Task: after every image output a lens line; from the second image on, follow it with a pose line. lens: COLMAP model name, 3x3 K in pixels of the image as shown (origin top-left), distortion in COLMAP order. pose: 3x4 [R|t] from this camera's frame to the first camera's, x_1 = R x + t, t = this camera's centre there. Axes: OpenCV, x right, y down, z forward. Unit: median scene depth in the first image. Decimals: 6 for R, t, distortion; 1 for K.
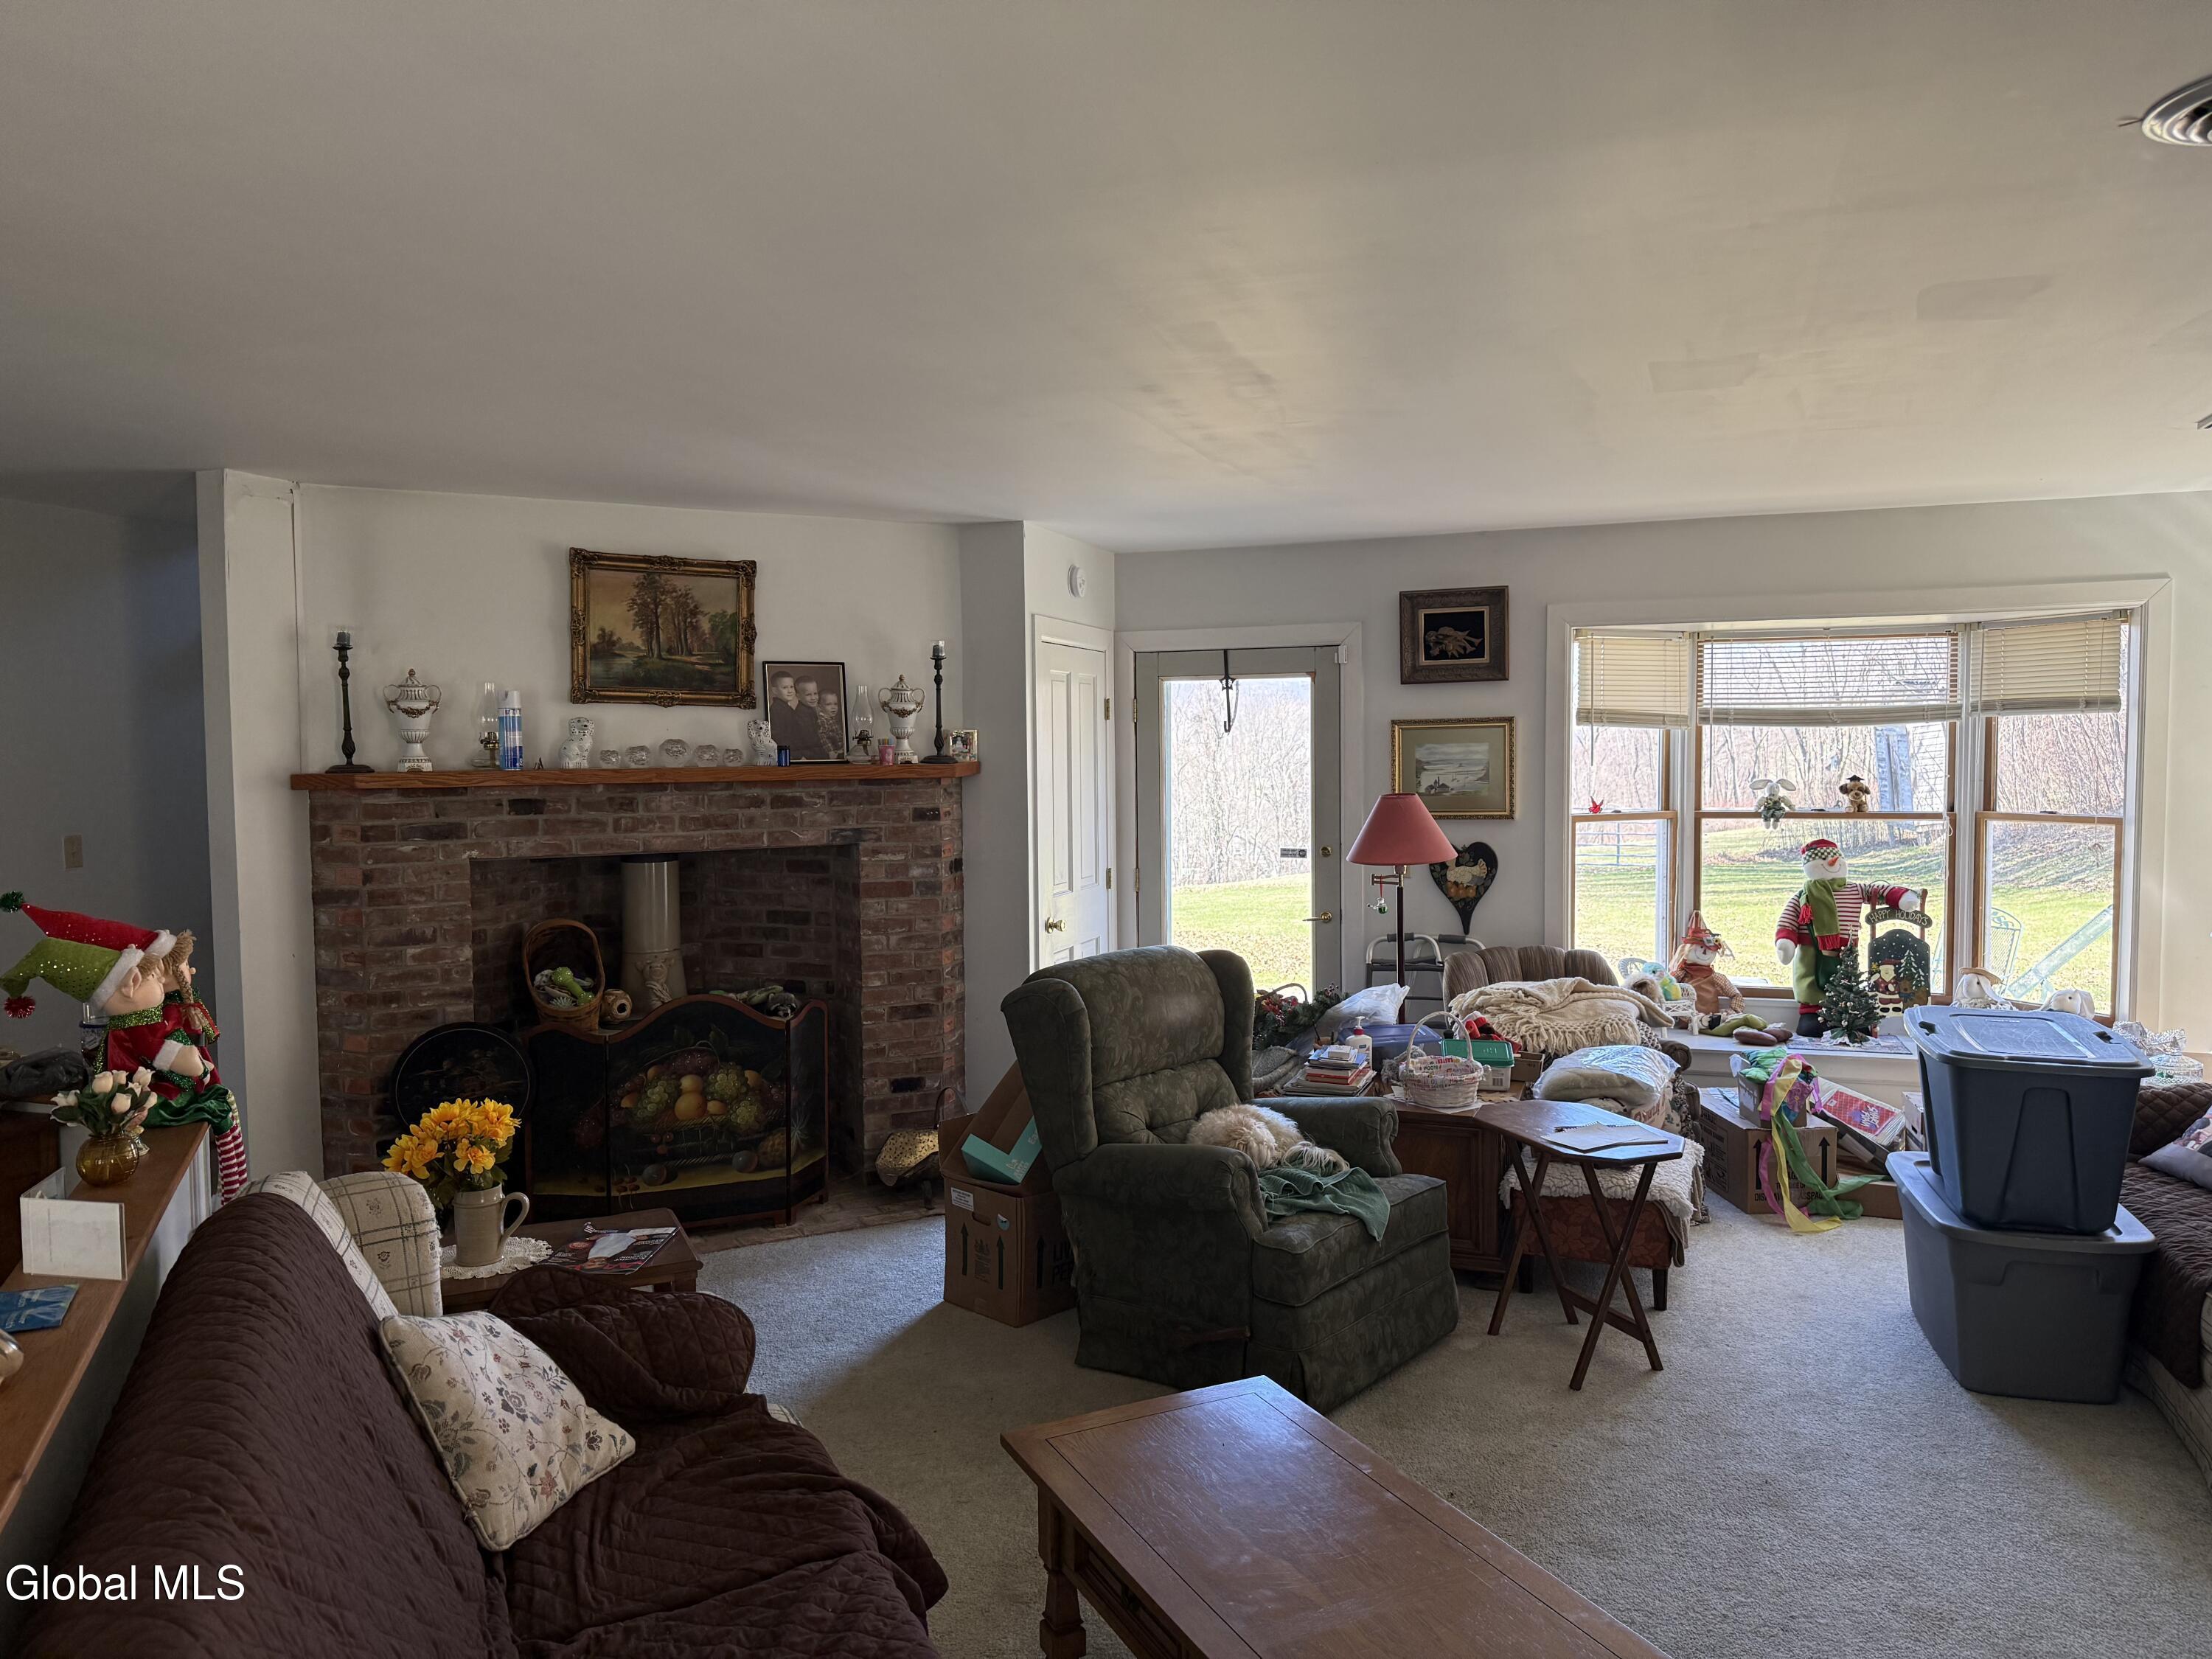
lens RADIAL K [[1560.6, 0, 1117.3], [0, 1560.6, 814.5], [0, 0, 1]] dist [0.060608, -0.063135]
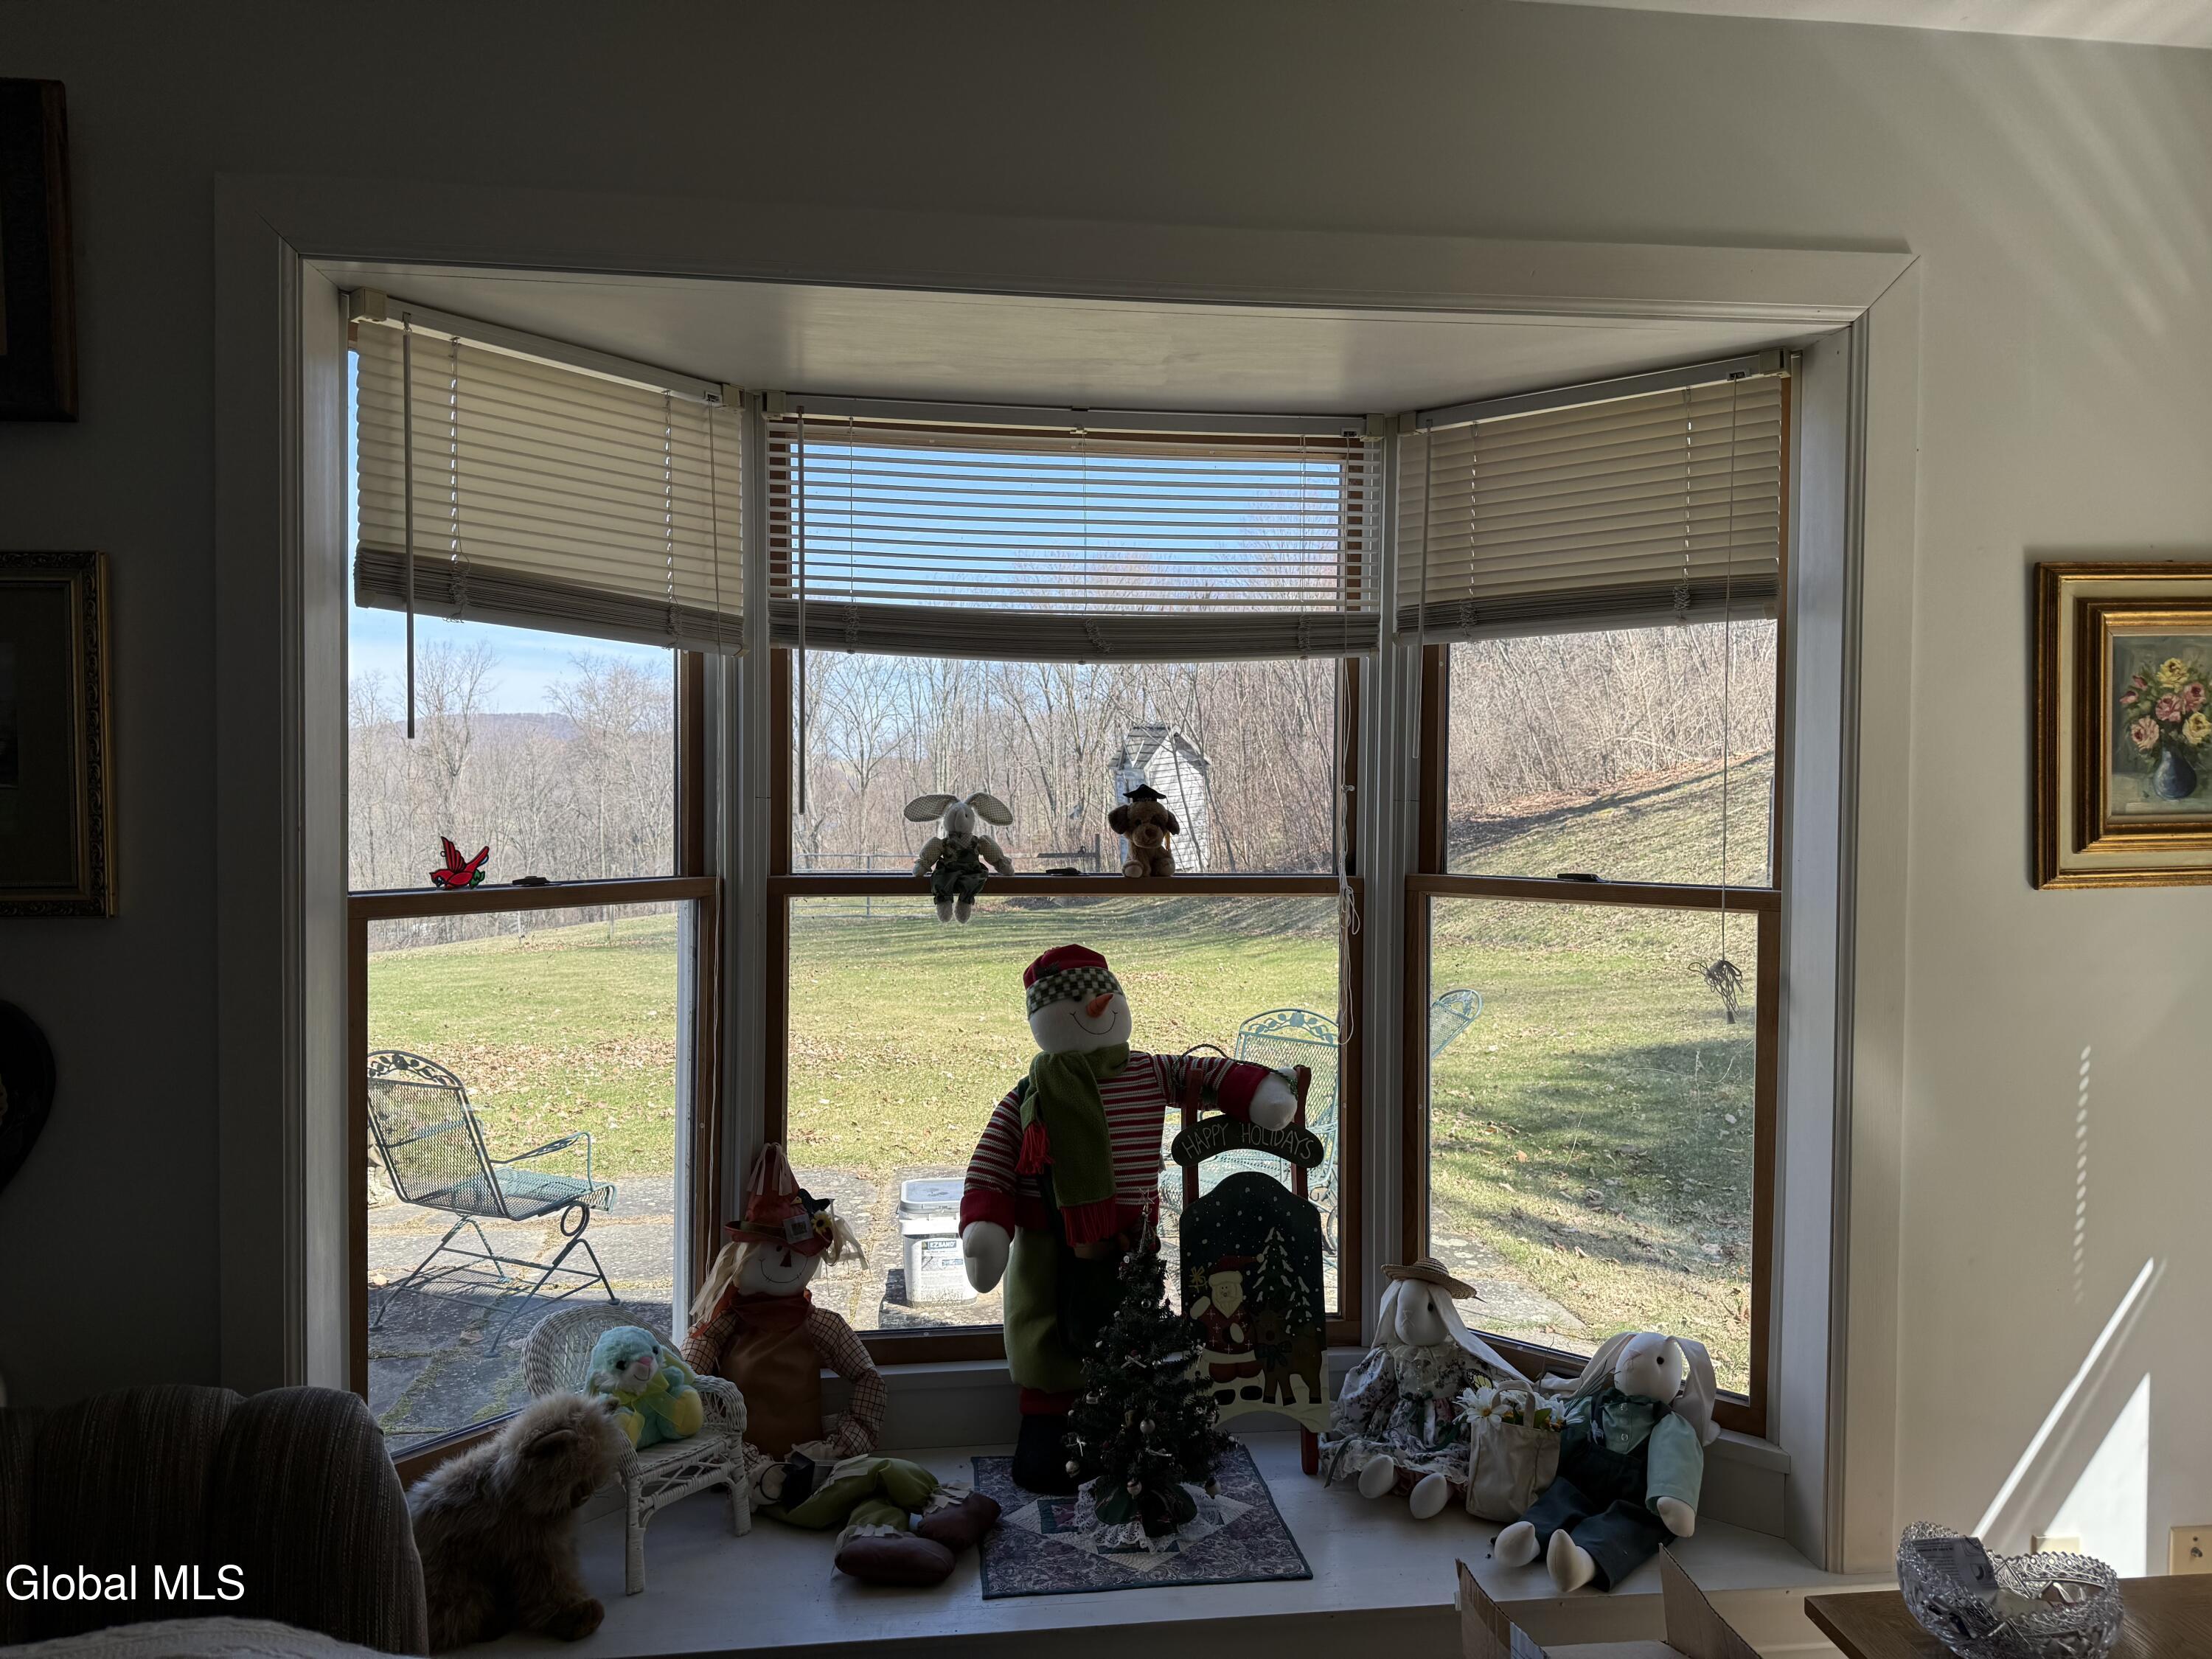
lens RADIAL K [[1560.6, 0, 1099.8], [0, 1560.6, 834.3], [0, 0, 1]] dist [0.060608, -0.063135]
pose [[0.903874, 0.002553, 0.427792, 0.392097], [0.004443, 0.999872, -0.015355, -0.008212], [-0.427776, 0.015780, 0.903747, 0.881821]]
